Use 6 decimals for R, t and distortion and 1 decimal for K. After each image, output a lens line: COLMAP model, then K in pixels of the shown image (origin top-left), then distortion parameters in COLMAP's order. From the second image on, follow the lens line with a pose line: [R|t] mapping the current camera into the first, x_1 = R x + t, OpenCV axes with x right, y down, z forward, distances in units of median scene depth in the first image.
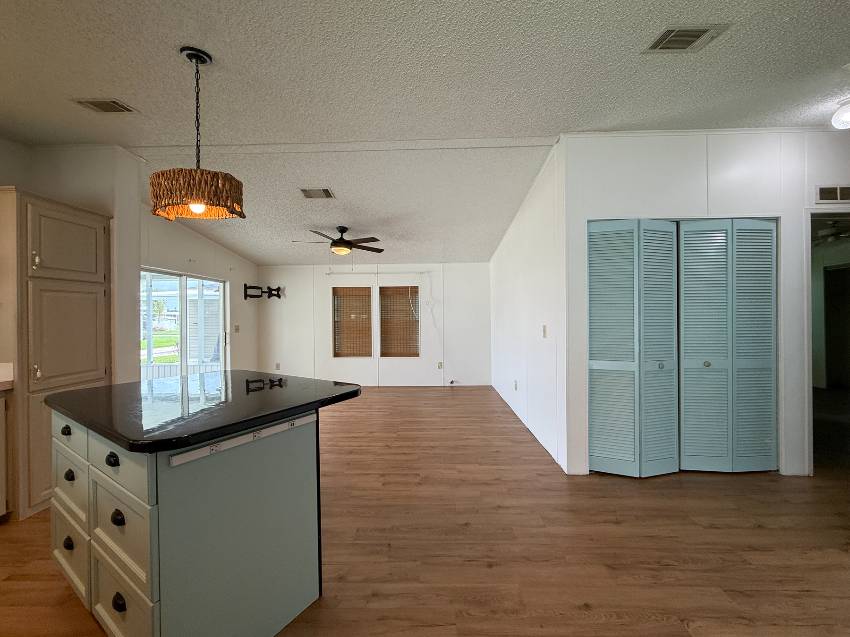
lens RADIAL K [[355.3, 0, 432.2], [0, 355.3, 315.3], [0, 0, 1]] dist [0.007593, -0.001103]
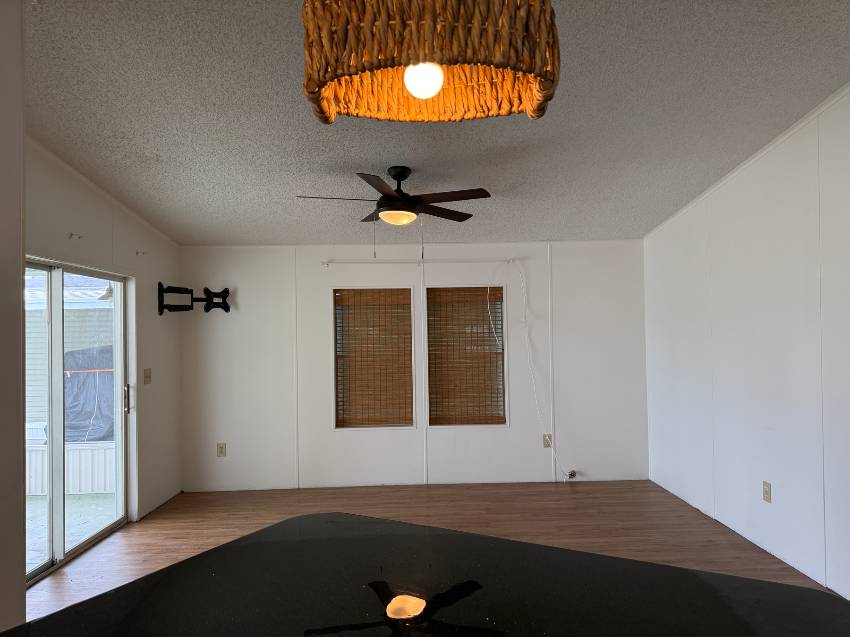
lens RADIAL K [[602.3, 0, 419.7], [0, 602.3, 322.1], [0, 0, 1]] dist [0.041884, -0.015721]
pose [[0.997737, -0.006316, 0.066934, -0.223376], [0.006768, 0.999956, -0.006531, -0.026206], [-0.066890, 0.006969, 0.997736, 0.145351]]
